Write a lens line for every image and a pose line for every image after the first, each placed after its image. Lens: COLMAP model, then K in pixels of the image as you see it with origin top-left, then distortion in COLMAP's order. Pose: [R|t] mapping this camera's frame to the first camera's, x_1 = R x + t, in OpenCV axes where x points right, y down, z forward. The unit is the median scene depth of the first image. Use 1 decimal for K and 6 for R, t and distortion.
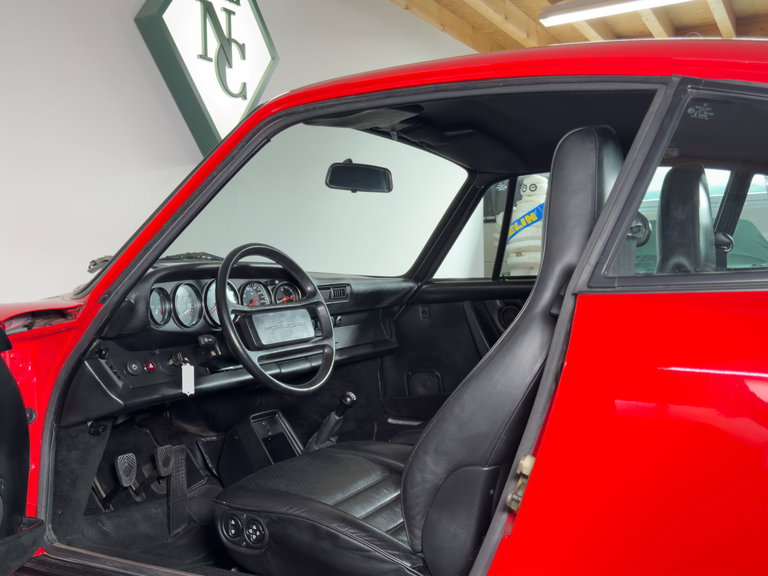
lens RADIAL K [[780.6, 0, 387.6], [0, 780.6, 285.6], [0, 0, 1]] dist [0.098437, 0.000000]
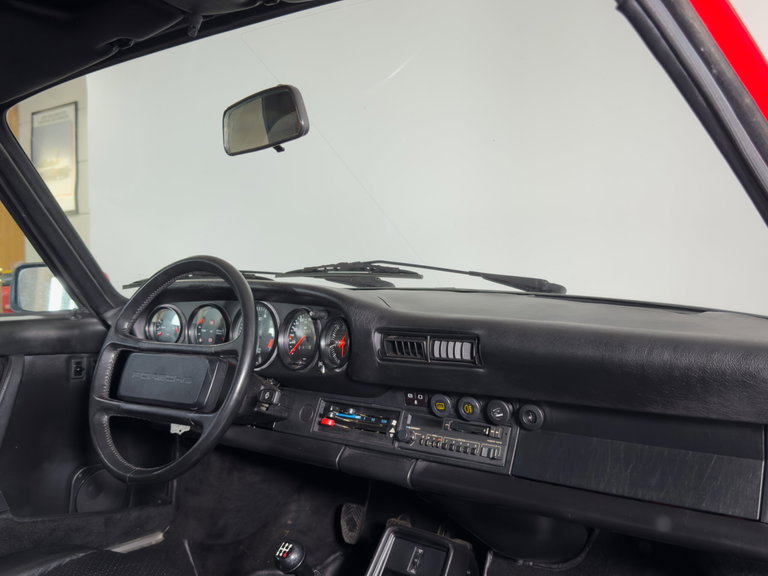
lens RADIAL K [[780.6, 0, 381.9], [0, 780.6, 284.9], [0, 0, 1]] dist [0.098437, 0.000000]
pose [[-0.174186, 0.056840, -0.983071, 0.486718], [-0.004221, 0.998280, 0.058468, -0.067871], [0.984704, 0.014334, -0.173647, 1.238435]]
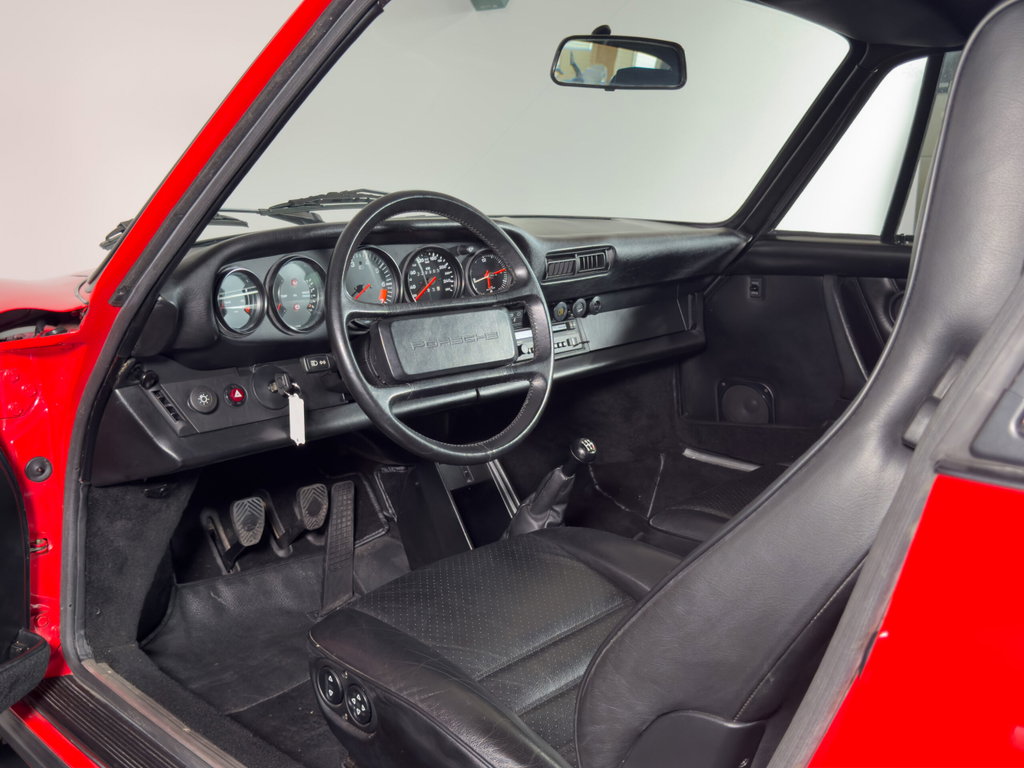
lens RADIAL K [[1040.8, 0, 512.0], [0, 1040.8, 386.4], [0, 0, 1]] dist [0.098437, 0.000000]
pose [[0.967776, 0.083469, -0.237578, 0.089057], [-0.032863, 0.977262, 0.209474, -0.073711], [0.249660, -0.194917, 0.948513, 0.257441]]
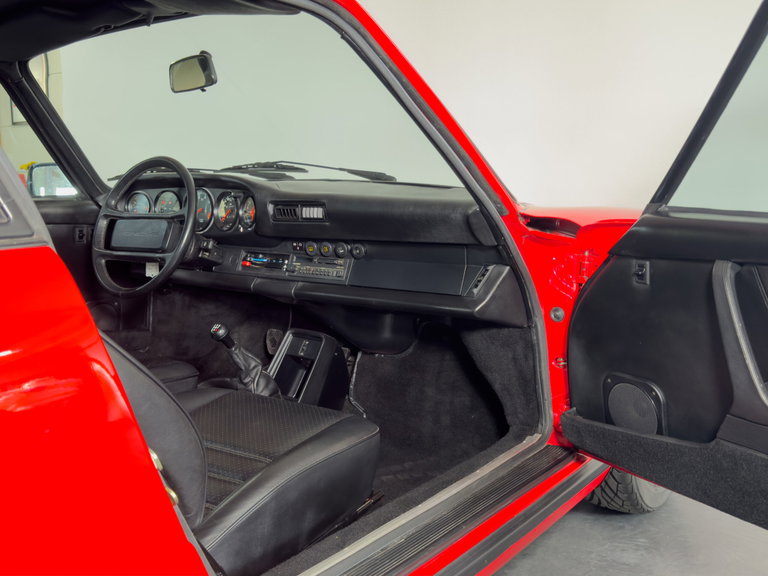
lens RADIAL K [[780.6, 0, 387.7], [0, 780.6, 288.3], [0, 0, 1]] dist [0.098437, 0.000000]
pose [[-0.135989, 0.172057, -0.975655, 0.865222], [-0.003030, 0.984727, 0.174080, -0.063748], [0.990706, 0.026629, -0.133390, 1.413690]]
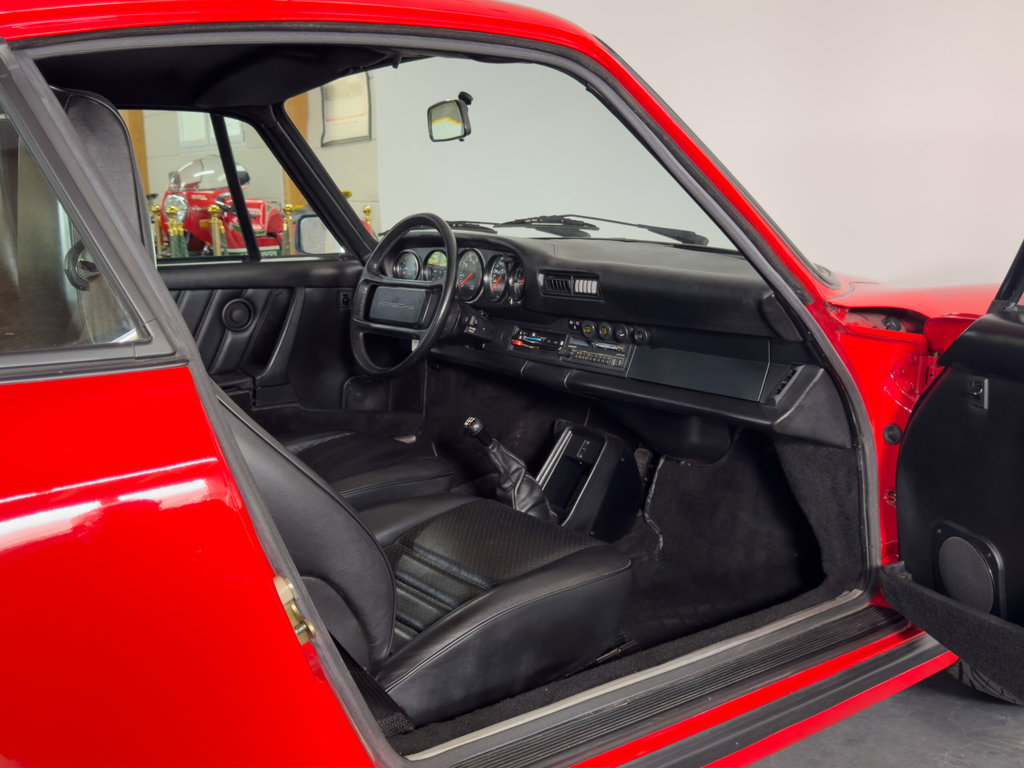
lens RADIAL K [[1040.8, 0, 509.8], [0, 1040.8, 385.6], [0, 0, 1]] dist [0.098437, 0.000000]
pose [[-0.410246, 0.199947, -0.889786, 0.894775], [0.009268, 0.976533, 0.215168, -0.115011], [0.911928, 0.080025, -0.402472, 1.546028]]
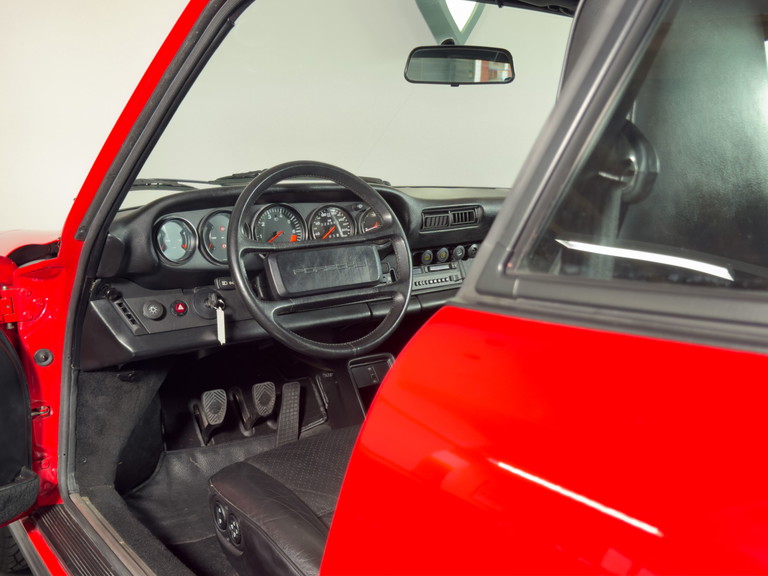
lens RADIAL K [[780.6, 0, 383.0], [0, 780.6, 287.1], [0, 0, 1]] dist [0.098437, 0.000000]
pose [[0.910111, 0.063748, -0.409432, 0.228399], [-0.003651, 0.989290, 0.145917, -0.042193], [0.414349, -0.131306, 0.900596, 0.290770]]
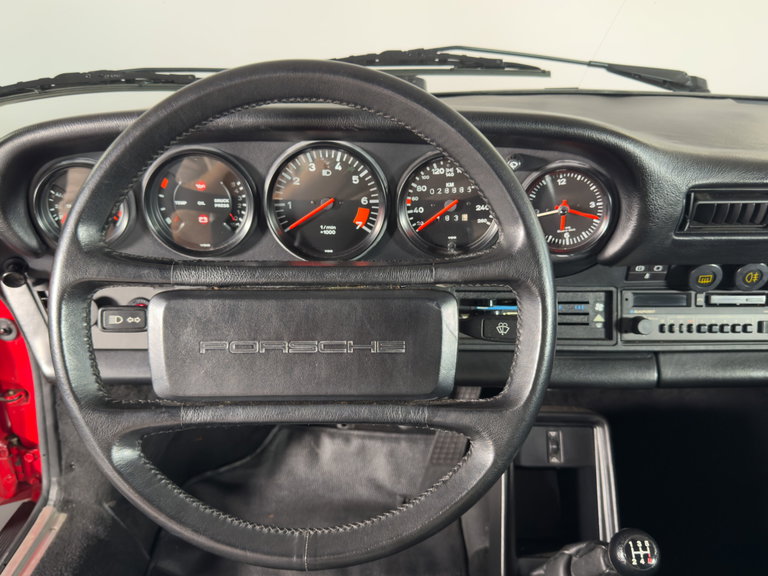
lens RADIAL K [[647.6, 0, 383.6], [0, 647.6, 289.4], [0, 0, 1]] dist [0.040089, -0.036862]
pose [[0.484424, 0.381201, -0.787413, 0.082058], [-0.024244, 0.905576, 0.423491, -0.079785], [0.874497, -0.186059, 0.447924, 0.863235]]
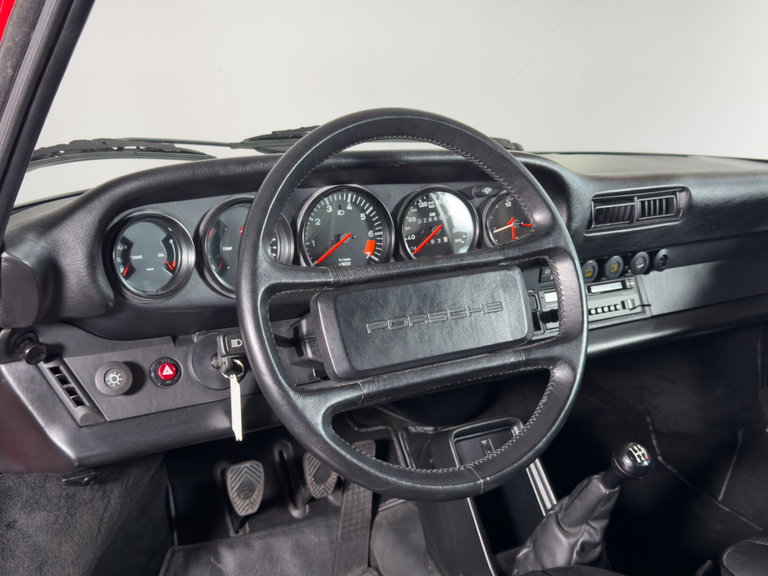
lens RADIAL K [[780.6, 0, 381.9], [0, 780.6, 293.2], [0, 0, 1]] dist [0.098437, 0.000000]
pose [[0.860534, 0.120619, -0.494907, 0.043282], [-0.015287, 0.977239, 0.211592, -0.044891], [0.509164, -0.174516, 0.842791, 0.604476]]
